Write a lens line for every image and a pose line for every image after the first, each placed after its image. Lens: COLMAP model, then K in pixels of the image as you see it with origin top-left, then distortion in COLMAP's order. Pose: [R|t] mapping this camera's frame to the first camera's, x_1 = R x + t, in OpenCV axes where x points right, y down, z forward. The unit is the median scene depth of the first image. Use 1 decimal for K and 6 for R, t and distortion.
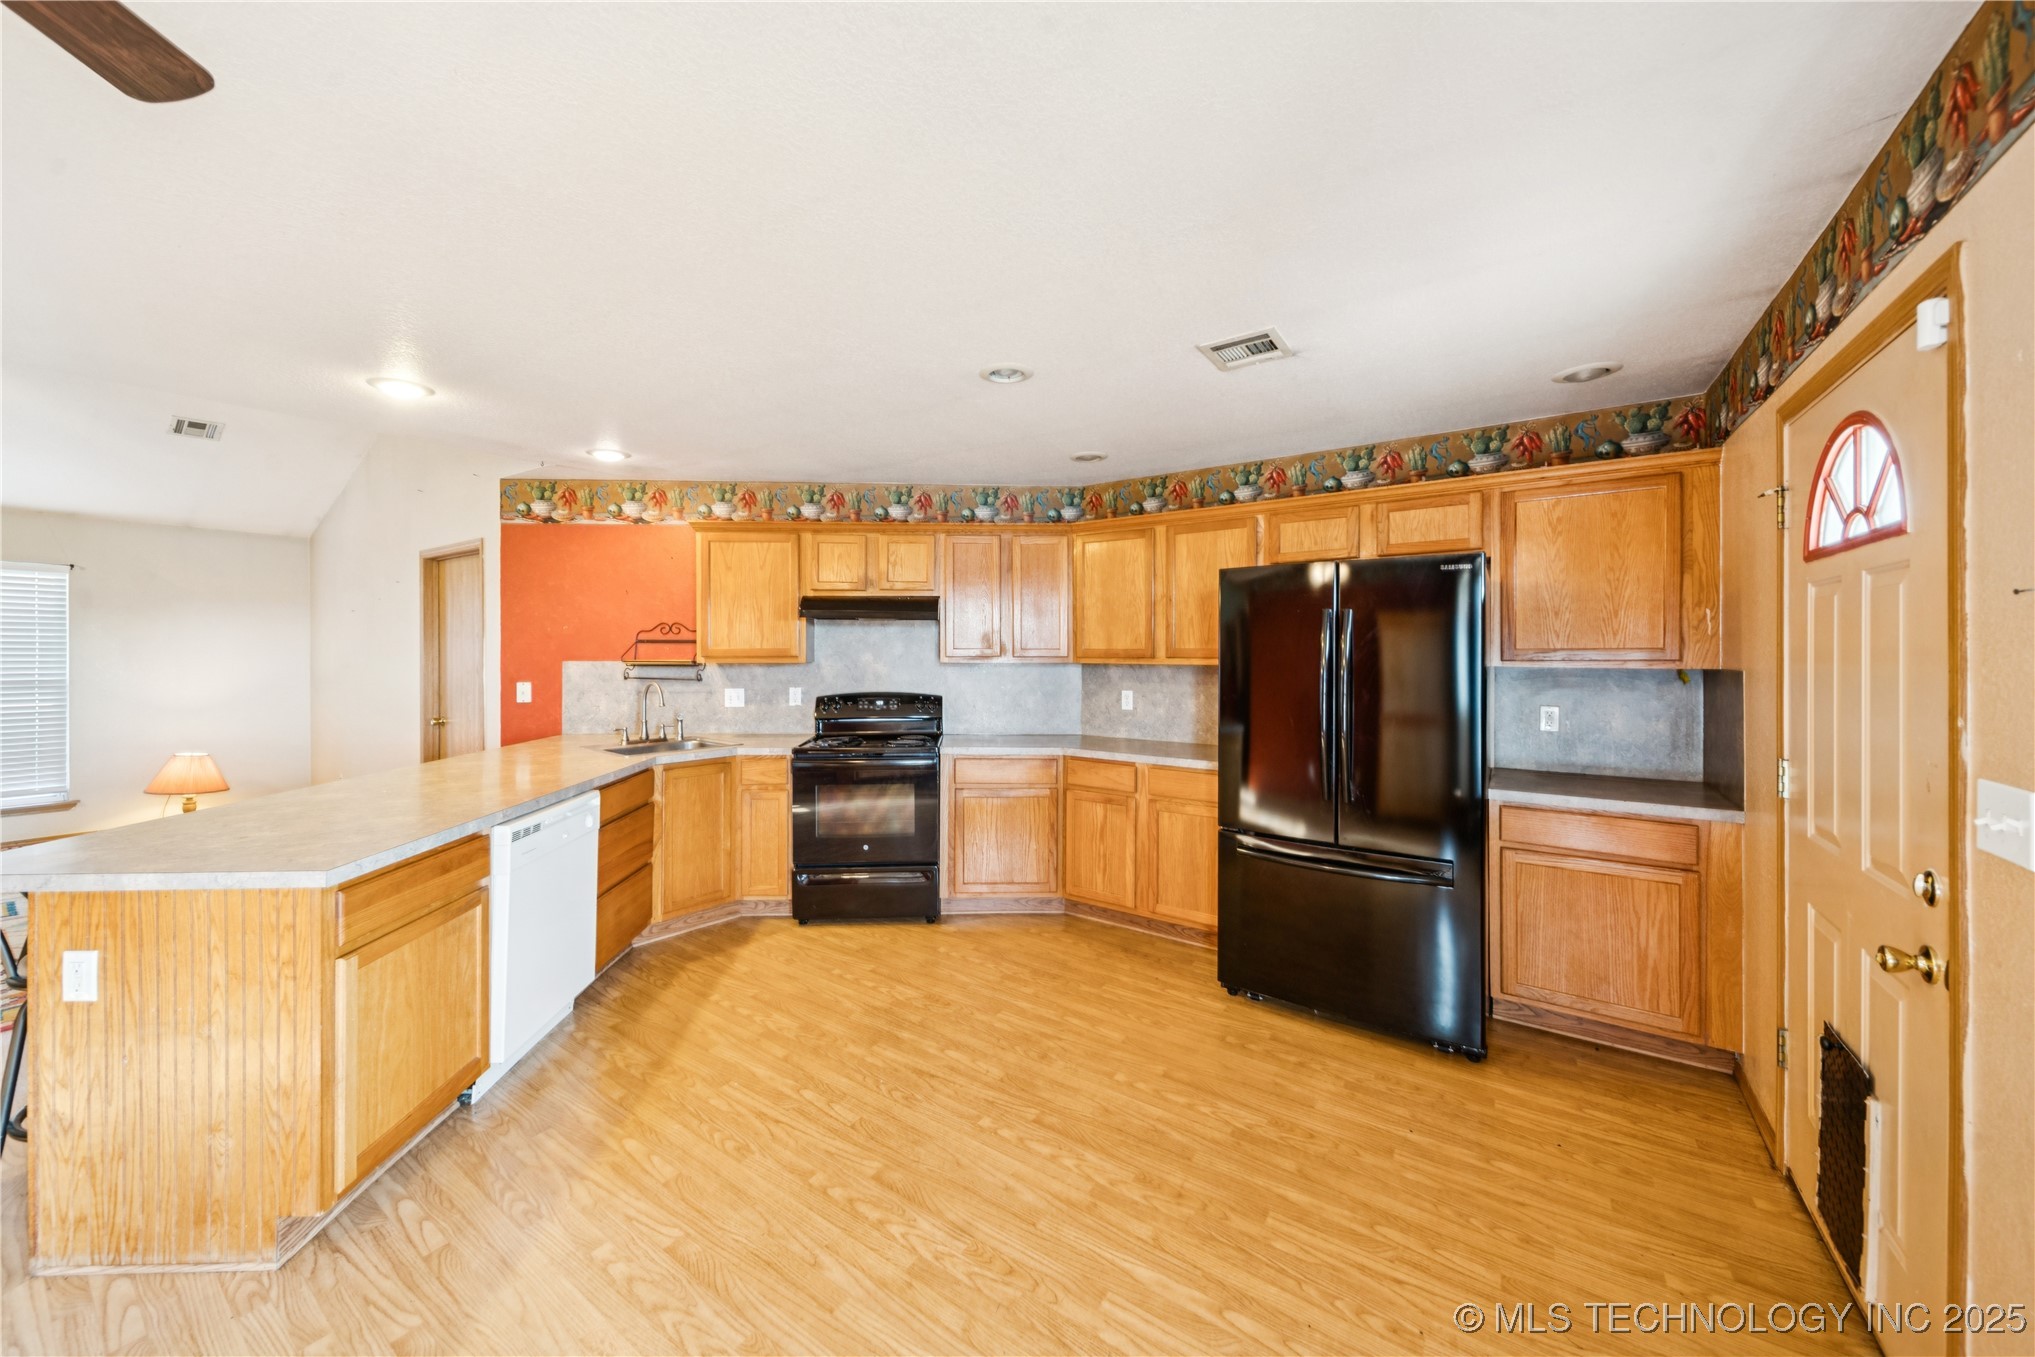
lens RADIAL K [[724.7, 0, 1007.4], [0, 724.7, 656.9], [0, 0, 1]] dist [0.006395, -0.002961]
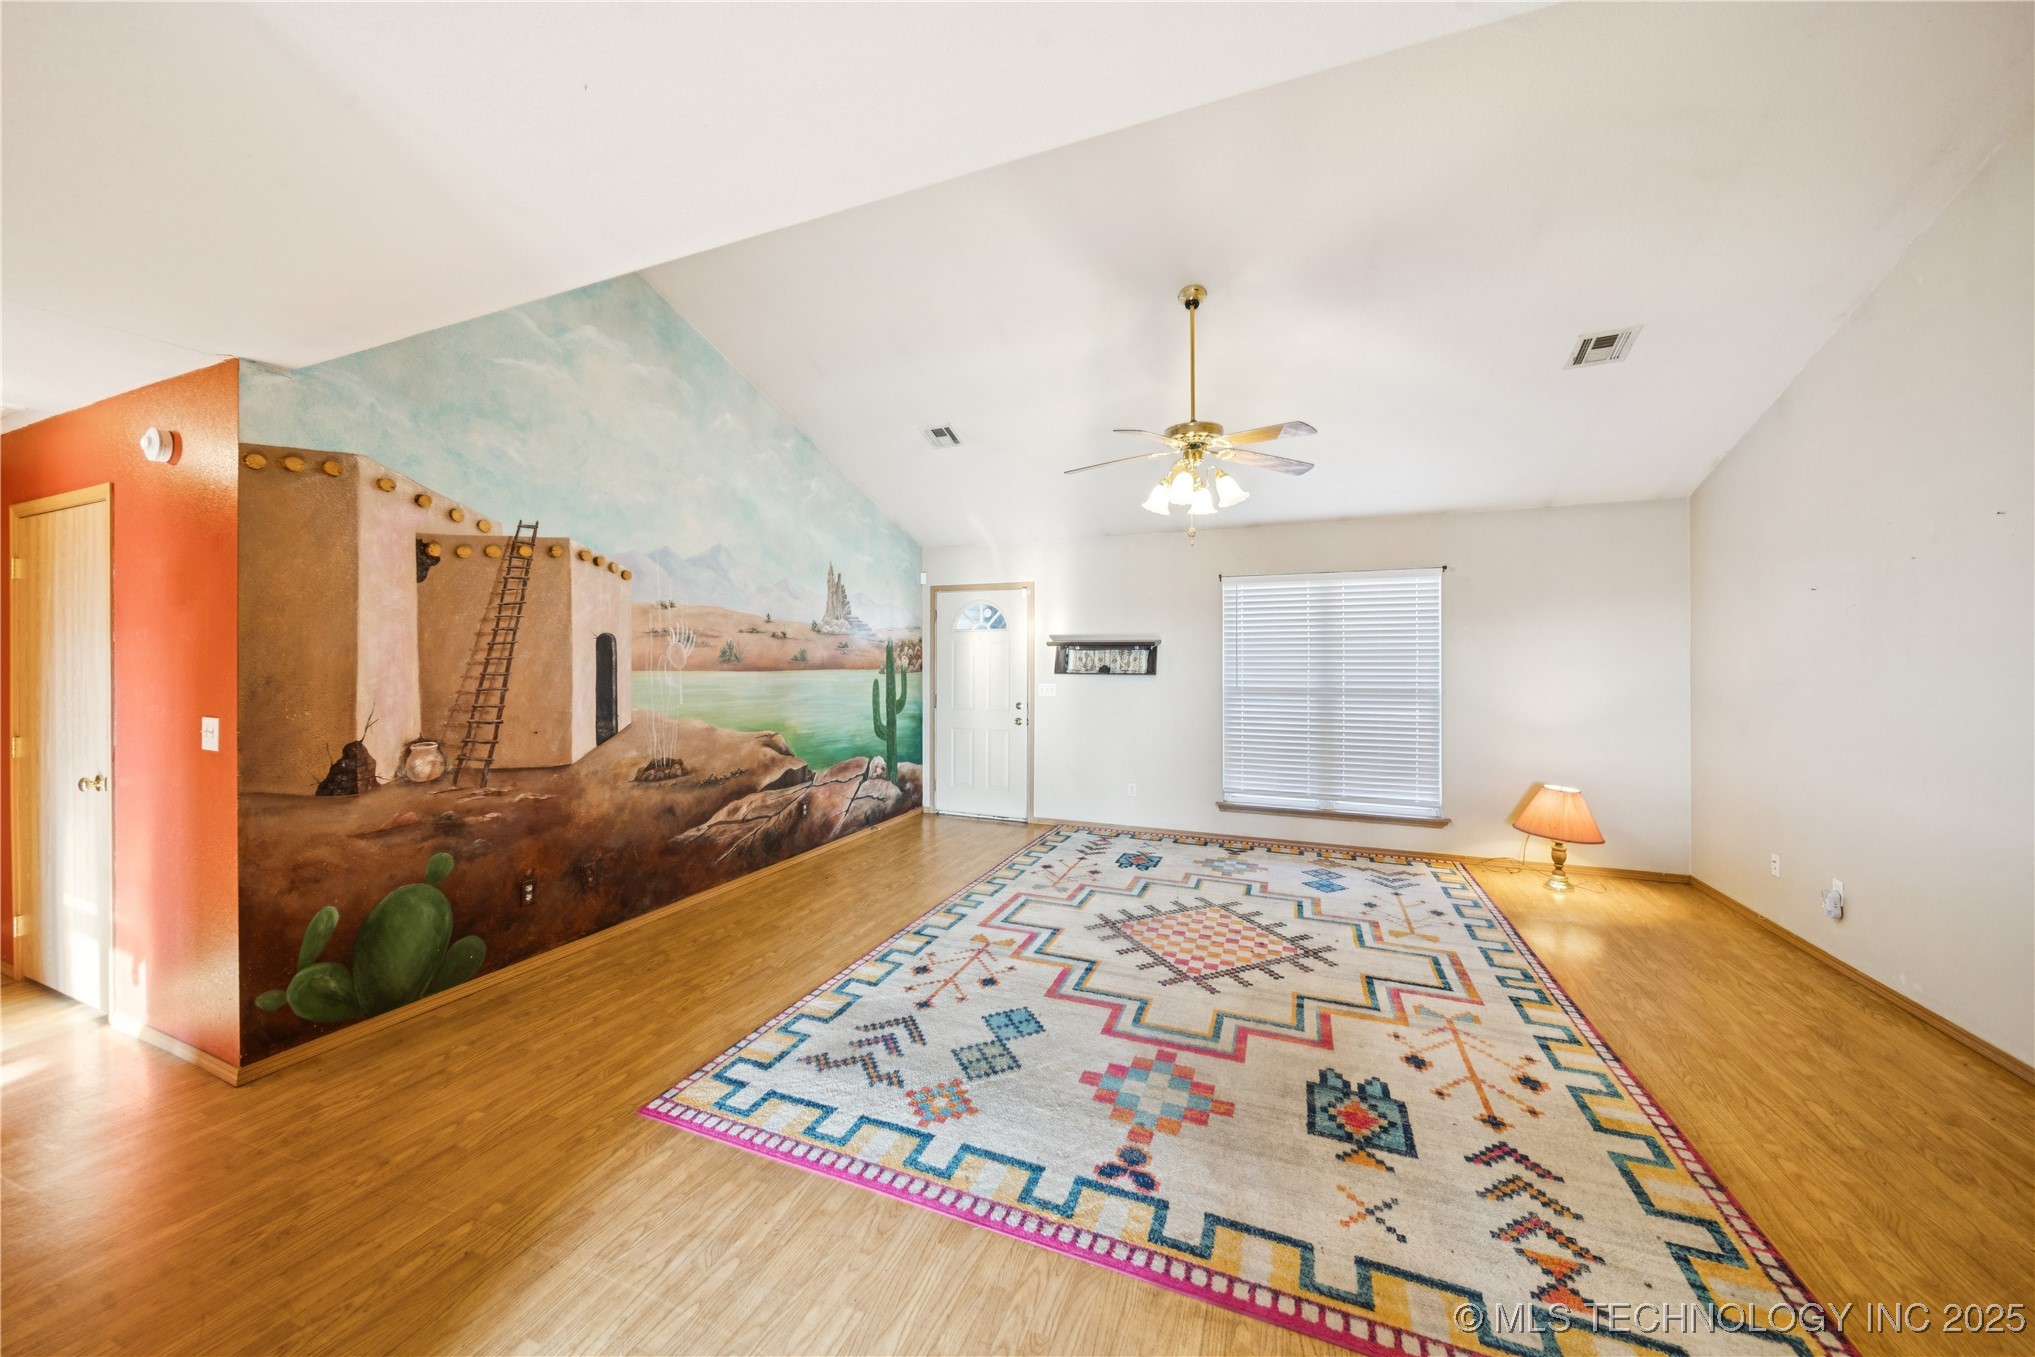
lens RADIAL K [[724.7, 0, 995.6], [0, 724.7, 662.2], [0, 0, 1]] dist [0.006395, -0.002961]
pose [[0.203515, 0.004296, -0.979062, -0.617725], [-0.006993, 0.999971, 0.002934, -0.003798], [0.979047, 0.006250, 0.203539, 0.309926]]
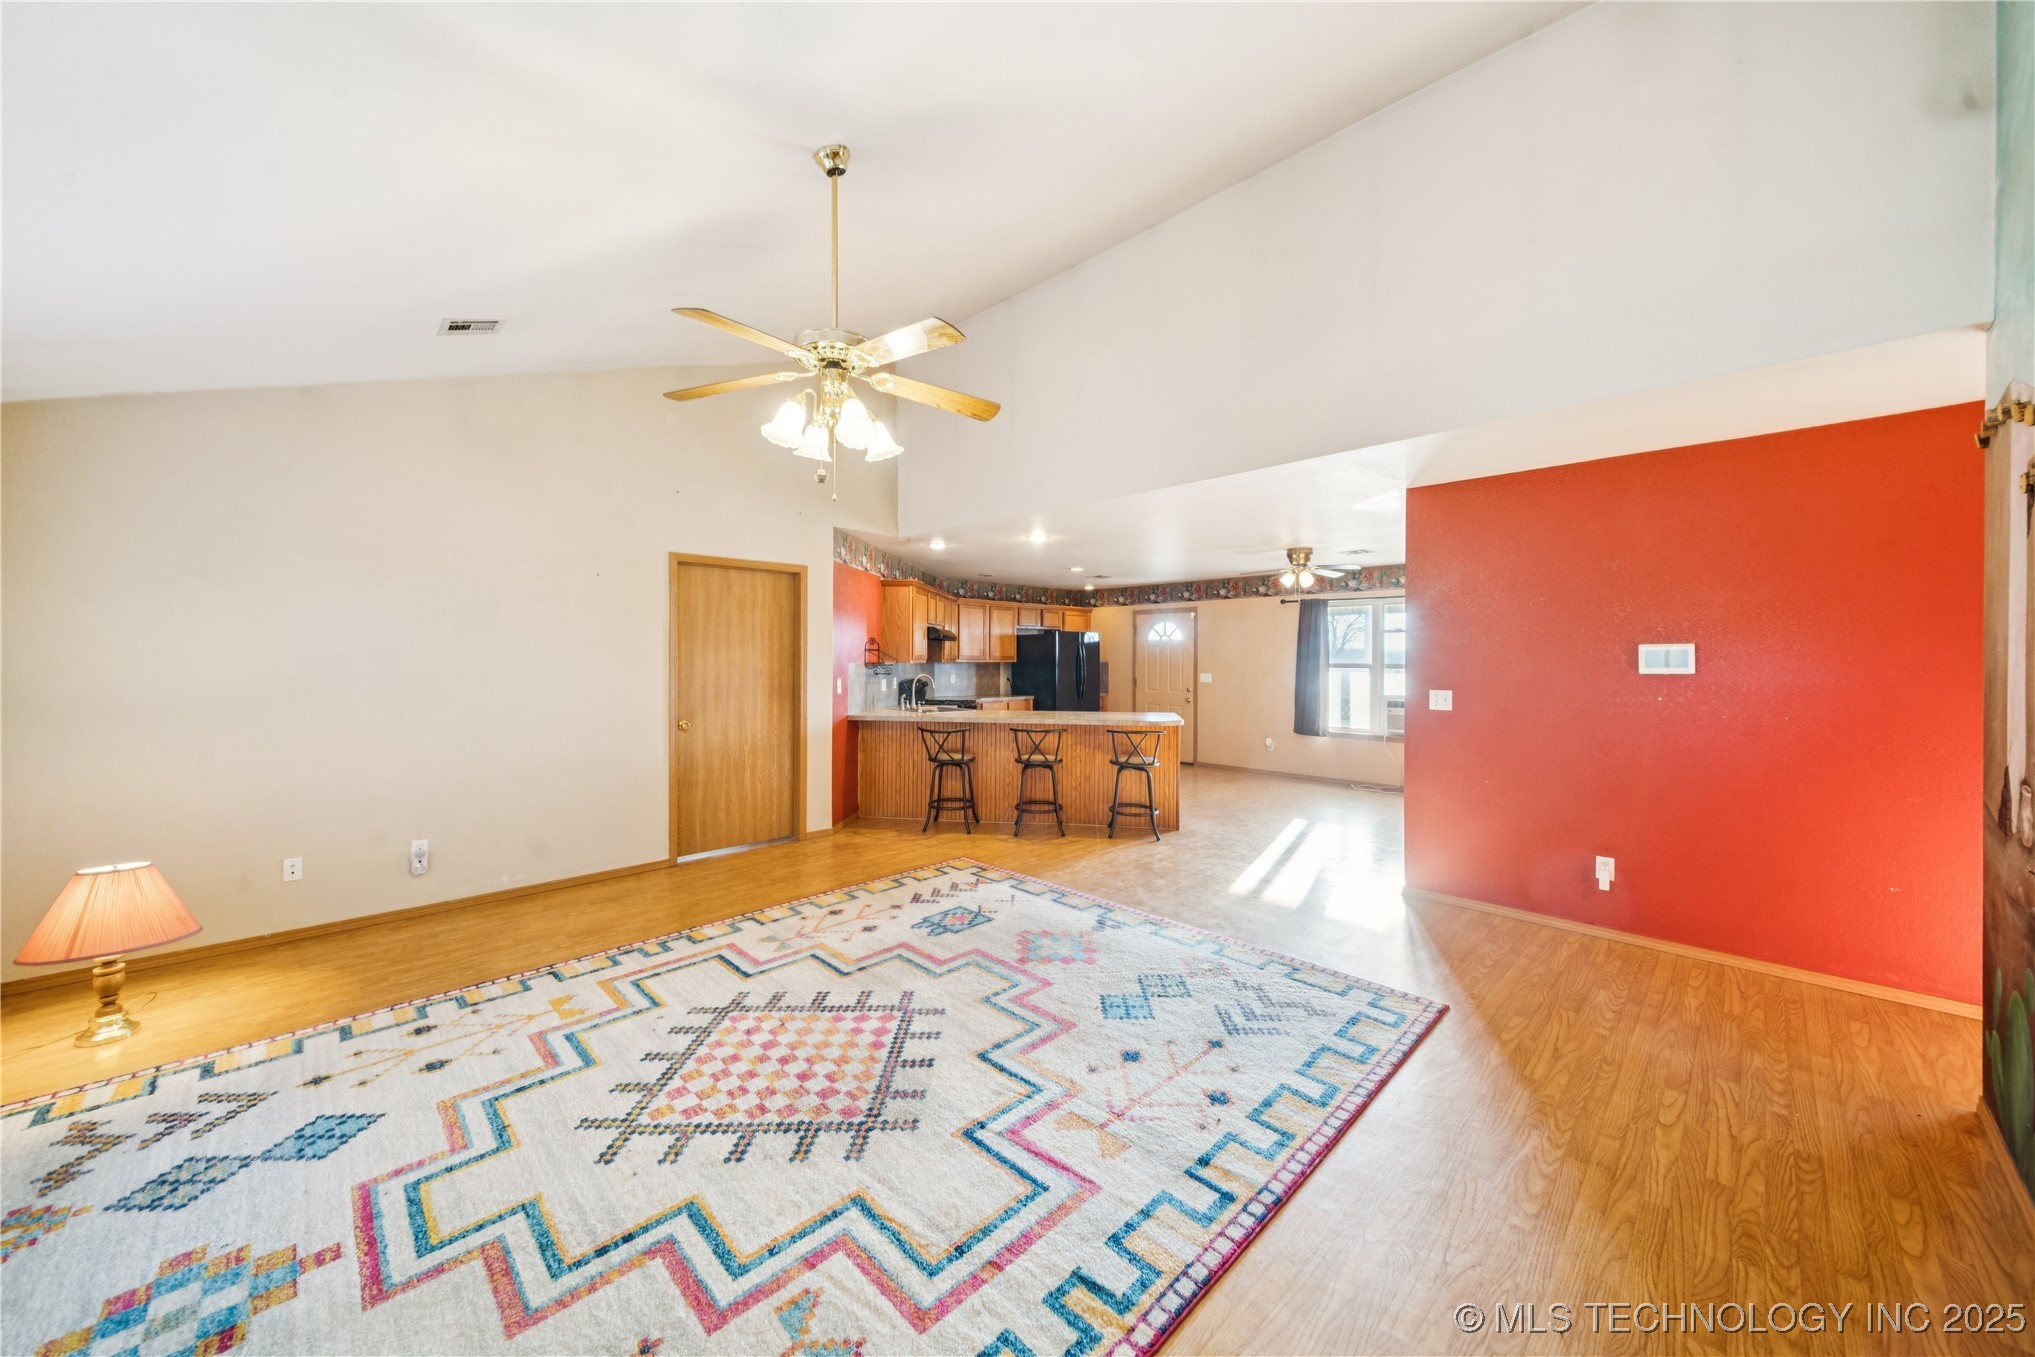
lens RADIAL K [[724.7, 0, 997.7], [0, 724.7, 660.5], [0, 0, 1]] dist [0.006395, -0.002961]
pose [[0.195374, -0.002958, 0.980724, -1.943782], [0.003471, 0.999991, 0.002324, -0.001865], [-0.980723, 0.002950, 0.195383, 0.445872]]
